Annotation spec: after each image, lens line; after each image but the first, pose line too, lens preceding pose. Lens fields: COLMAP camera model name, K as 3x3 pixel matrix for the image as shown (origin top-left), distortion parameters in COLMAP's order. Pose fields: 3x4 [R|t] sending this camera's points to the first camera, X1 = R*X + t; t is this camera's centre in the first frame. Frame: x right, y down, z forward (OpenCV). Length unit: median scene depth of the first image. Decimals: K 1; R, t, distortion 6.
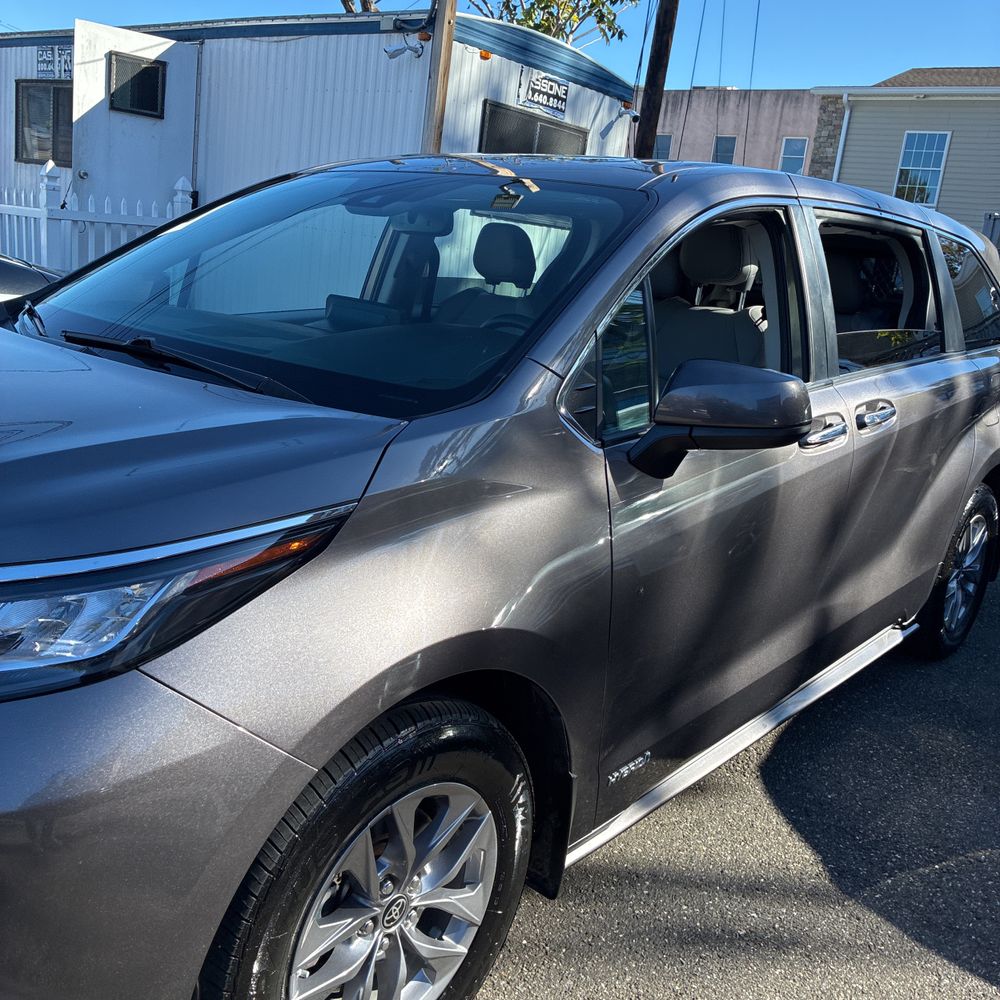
lens RADIAL K [[1051.7, 0, 459.4], [0, 1051.7, 476.4], [0, 0, 1]] dist [0.024552, -0.007908]
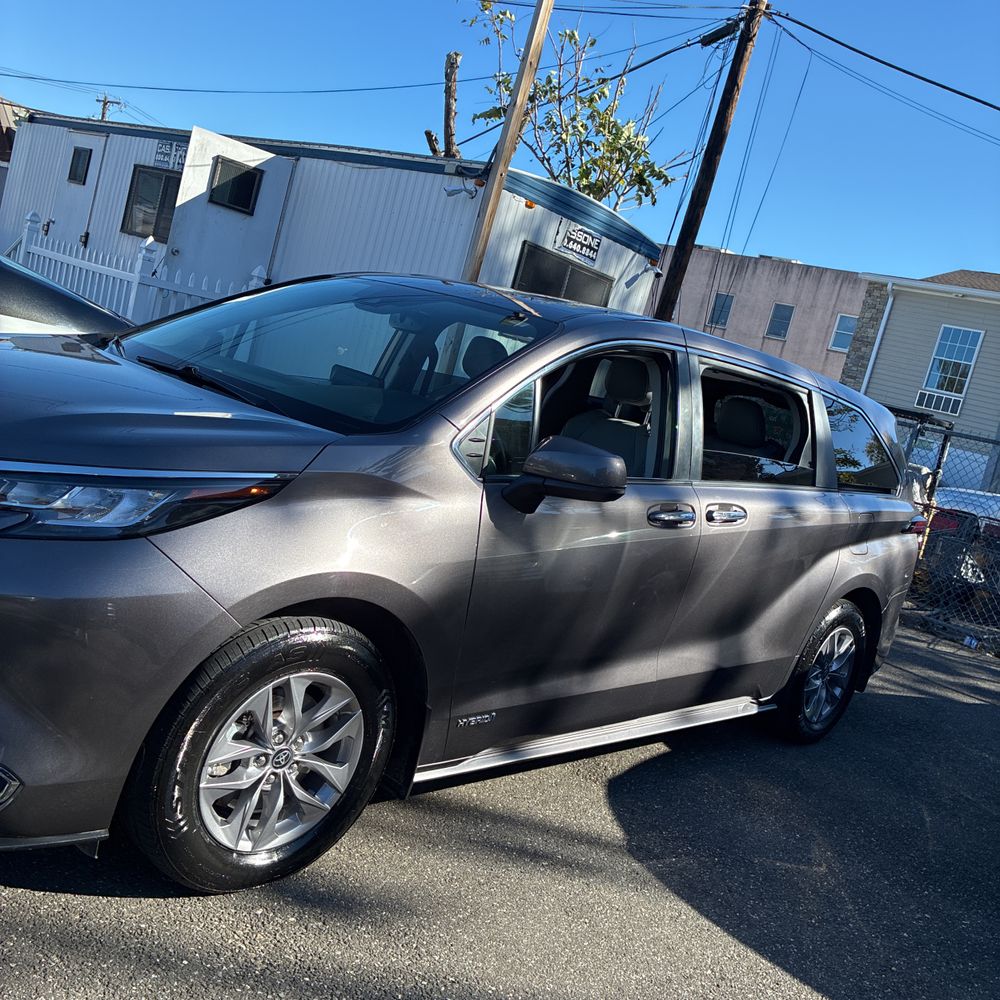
lens RADIAL K [[1031.7, 0, 481.7], [0, 1031.7, 450.9], [0, 0, 1]] dist [0.024550, -0.009419]
pose [[0.988318, 0.150504, -0.024017, 0.038685], [-0.152358, 0.979699, -0.130299, 0.027912], [0.003919, 0.132435, 0.991184, -0.103705]]
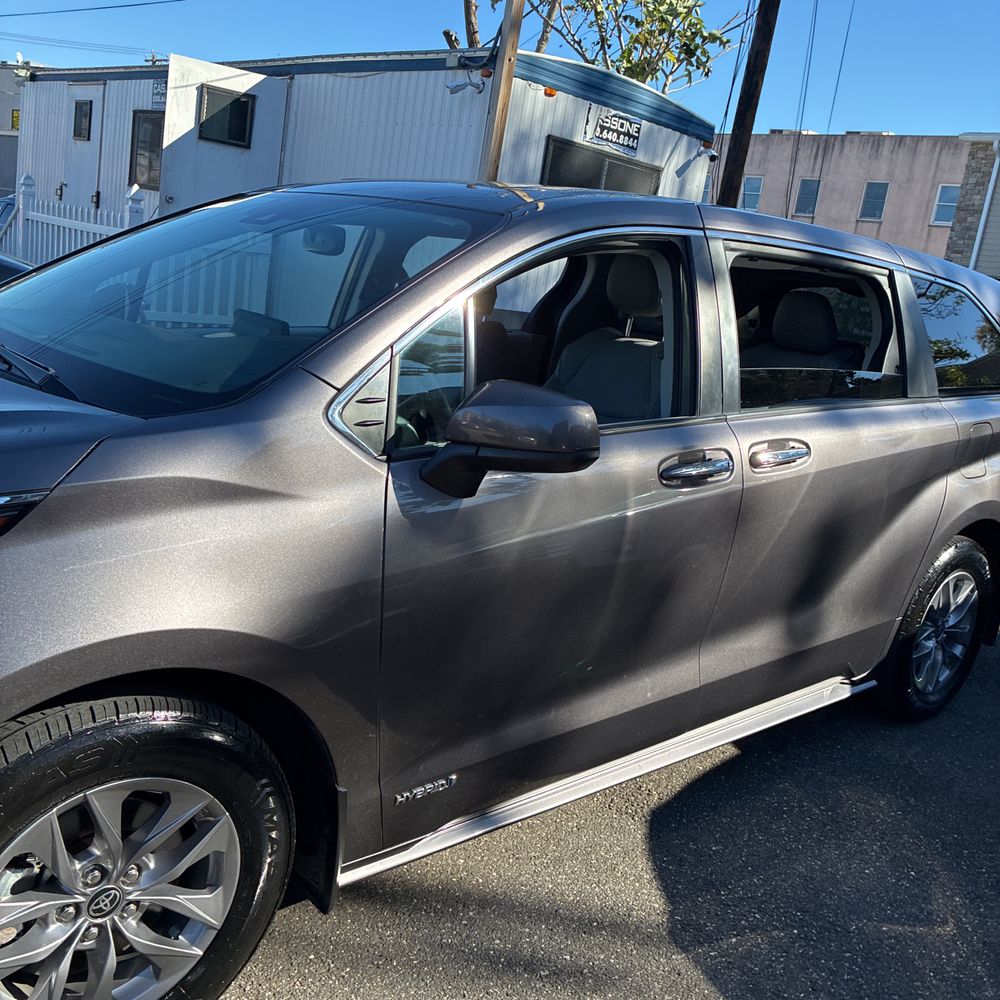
lens RADIAL K [[1047.2, 0, 461.0], [0, 1047.2, 466.6], [0, 0, 1]] dist [0.030779, -0.005409]
pose [[0.991212, 0.056864, -0.119437, 0.077402], [-0.061702, 0.997401, -0.037200, 0.002520], [0.117011, 0.044242, 0.992145, 0.003549]]
